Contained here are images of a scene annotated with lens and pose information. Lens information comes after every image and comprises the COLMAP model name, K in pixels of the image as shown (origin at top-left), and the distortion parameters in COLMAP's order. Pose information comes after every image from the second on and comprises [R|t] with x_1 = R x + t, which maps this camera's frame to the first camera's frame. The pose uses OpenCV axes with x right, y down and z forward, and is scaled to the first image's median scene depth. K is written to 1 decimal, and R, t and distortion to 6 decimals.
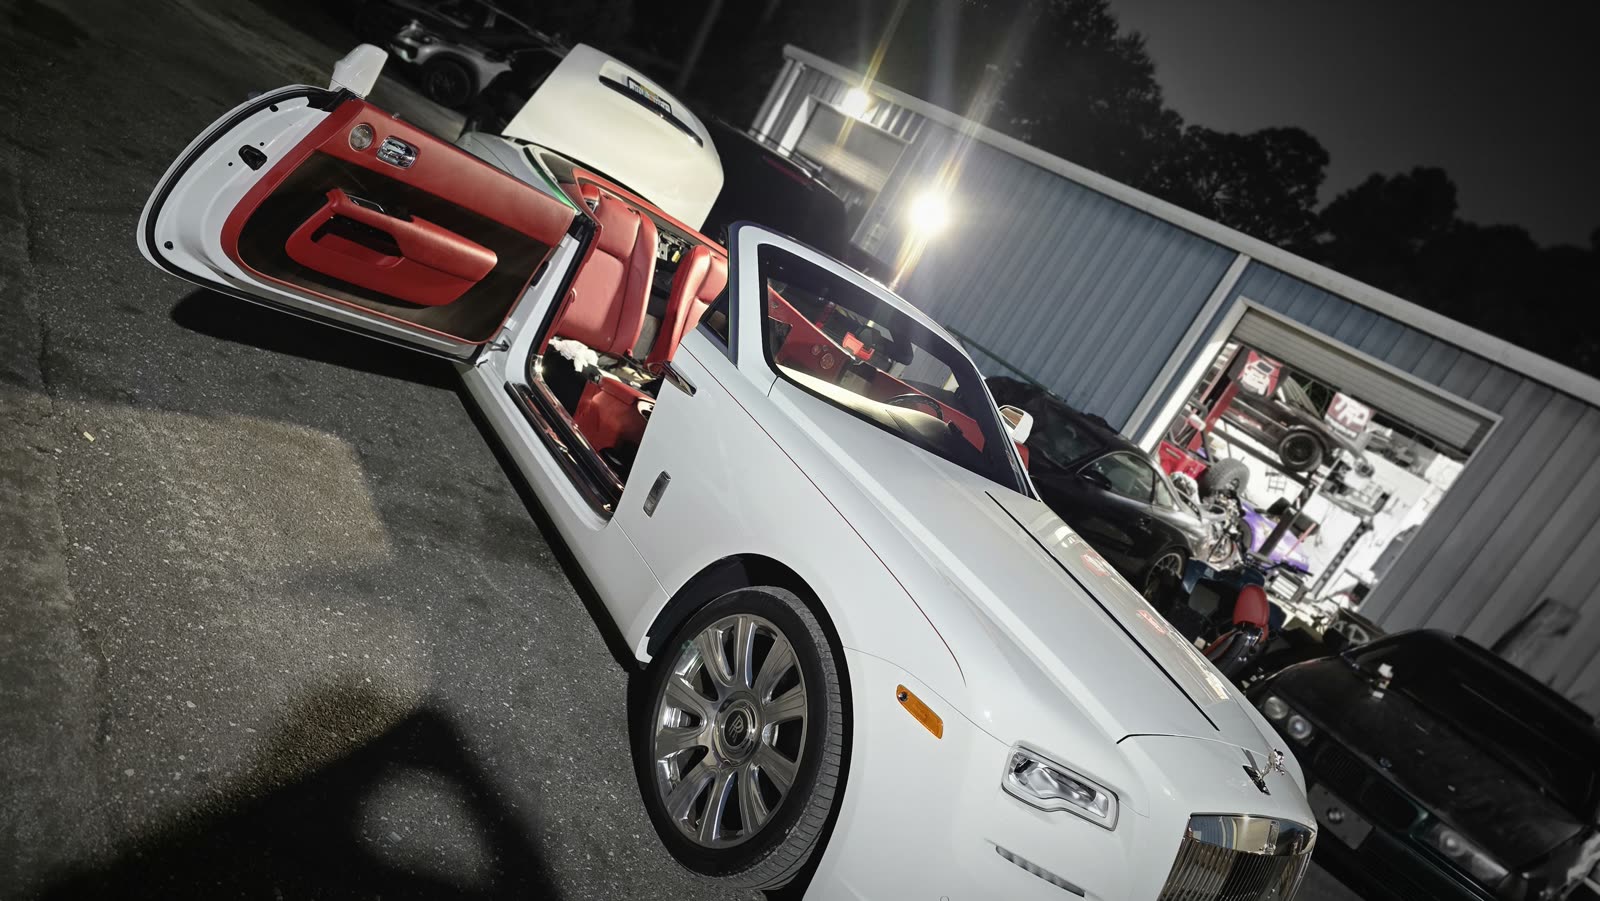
lens RADIAL K [[1058.1, 0, 800.0], [0, 1058.1, 450.5], [0, 0, 1]] dist [0.069225, -0.061031]
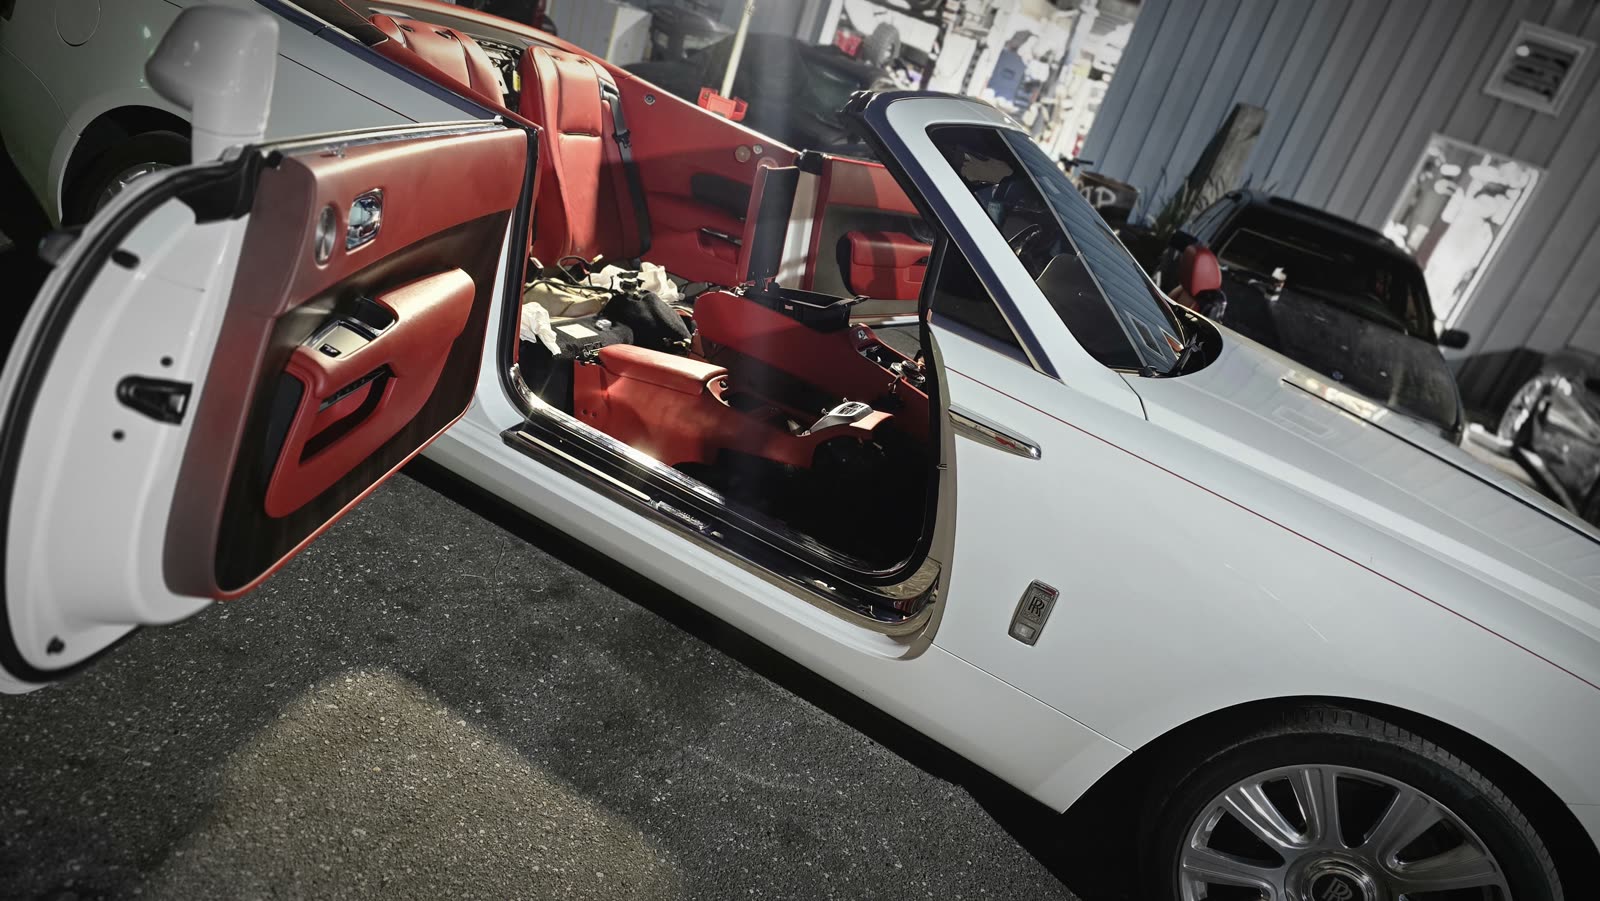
lens RADIAL K [[1058.1, 0, 800.0], [0, 1058.1, 450.5], [0, 0, 1]] dist [0.069225, -0.061031]
pose [[0.865705, -0.398785, 0.302531, -0.226931], [0.252011, 0.869442, 0.424926, -0.197803], [-0.432487, -0.291619, 0.853178, 0.276863]]
